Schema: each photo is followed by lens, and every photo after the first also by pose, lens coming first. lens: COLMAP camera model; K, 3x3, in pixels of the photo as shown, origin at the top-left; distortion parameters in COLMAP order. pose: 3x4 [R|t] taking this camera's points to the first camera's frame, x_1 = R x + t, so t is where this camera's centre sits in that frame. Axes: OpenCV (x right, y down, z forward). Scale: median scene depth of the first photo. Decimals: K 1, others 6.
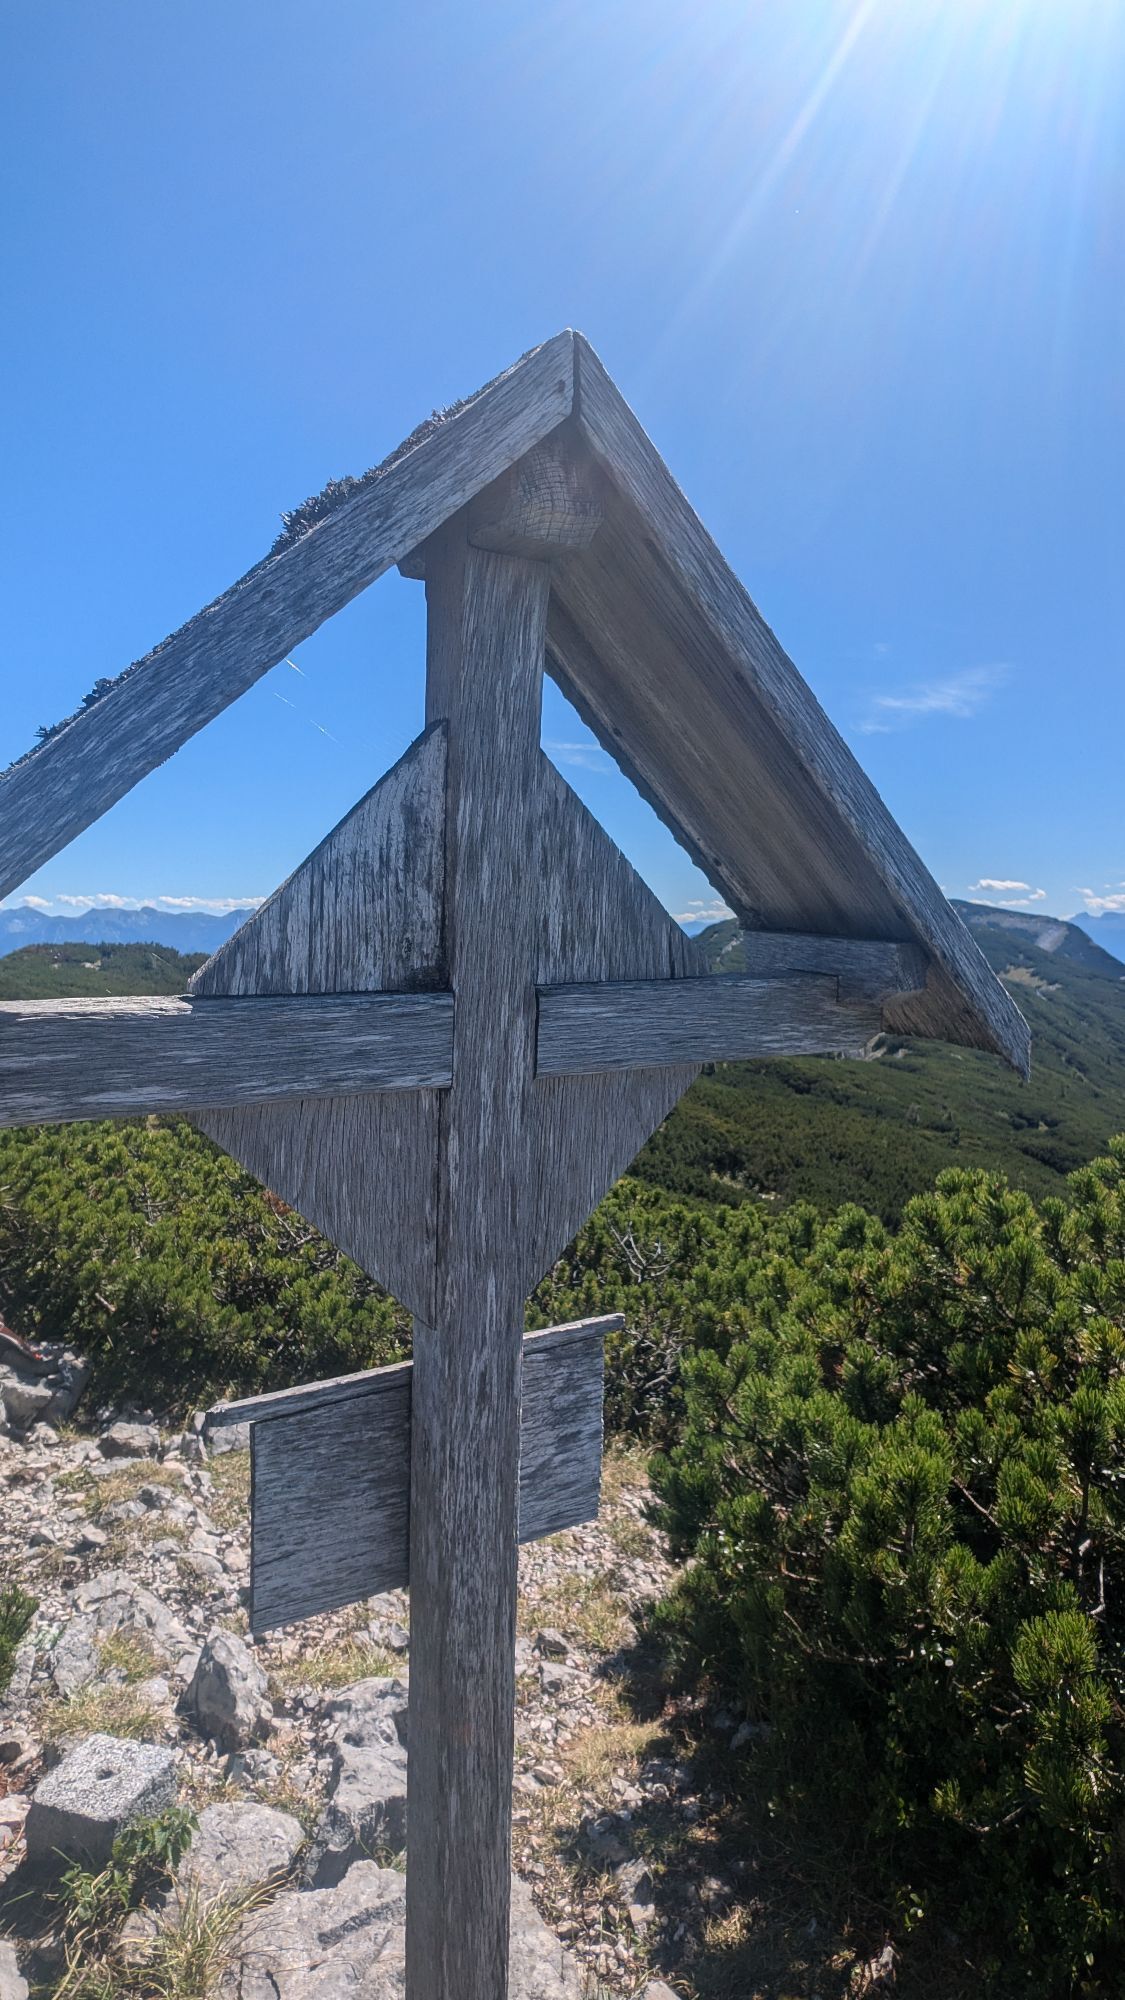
lens RADIAL K [[1127.1, 0, 584.2], [0, 1127.1, 987.5], [0, 0, 1]] dist [0.006117, 0.001504]
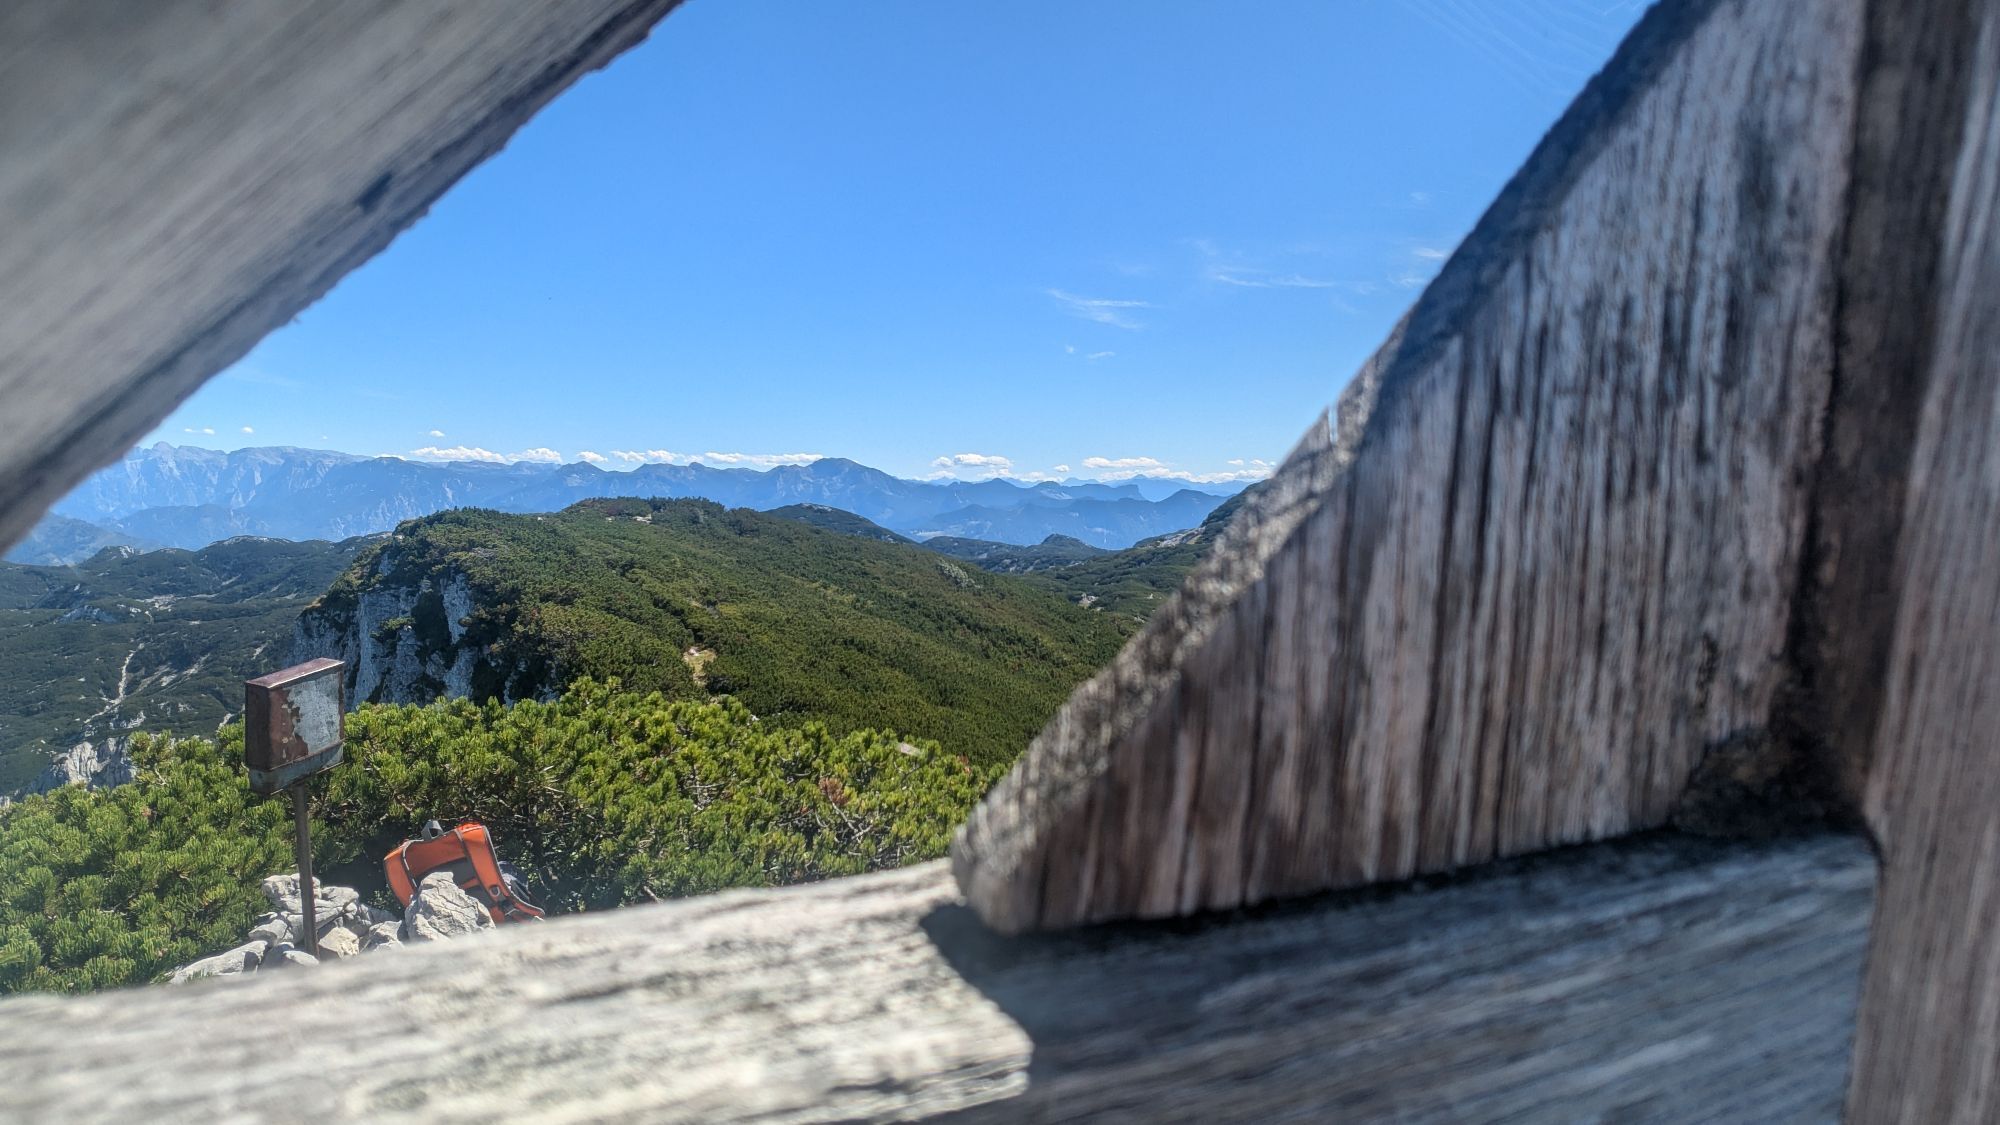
lens RADIAL K [[1127.1, 0, 1000.0], [0, 1127.1, 562.5], [0, 0, 1]] dist [0.006117, 0.001504]
pose [[0.994428, 0.013485, -0.104552, -0.125240], [-0.011857, 0.999799, 0.016178, -0.026680], [0.104749, -0.014849, 0.994388, 0.301459]]
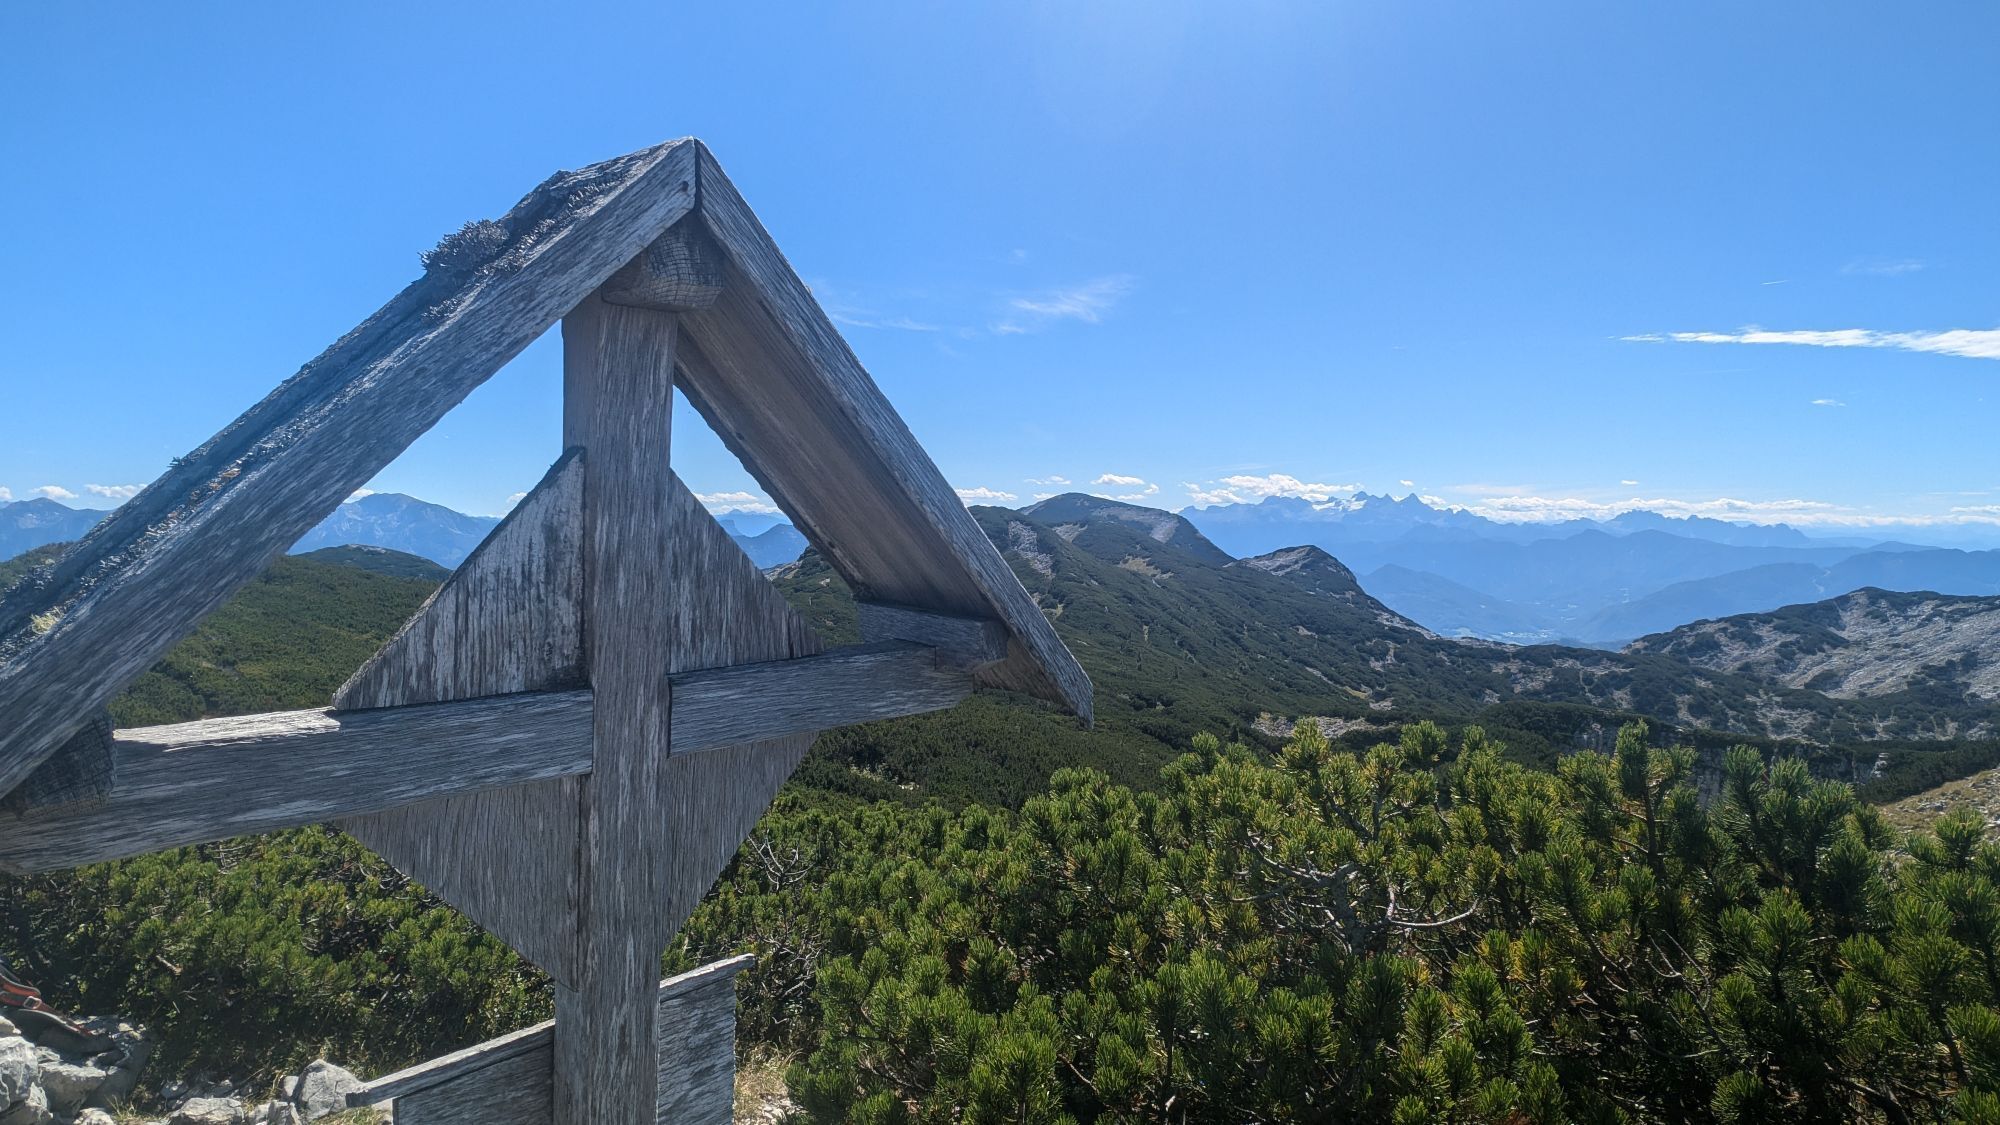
lens RADIAL K [[1123.3, 0, 996.0], [0, 1123.3, 556.3], [0, 0, 1]] dist [0.010499, 0.001067]
pose [[0.970675, -0.012386, 0.240076, 0.003074], [0.017263, 0.999685, -0.018222, -0.042840], [-0.239774, 0.021832, 0.970583, -0.080999]]
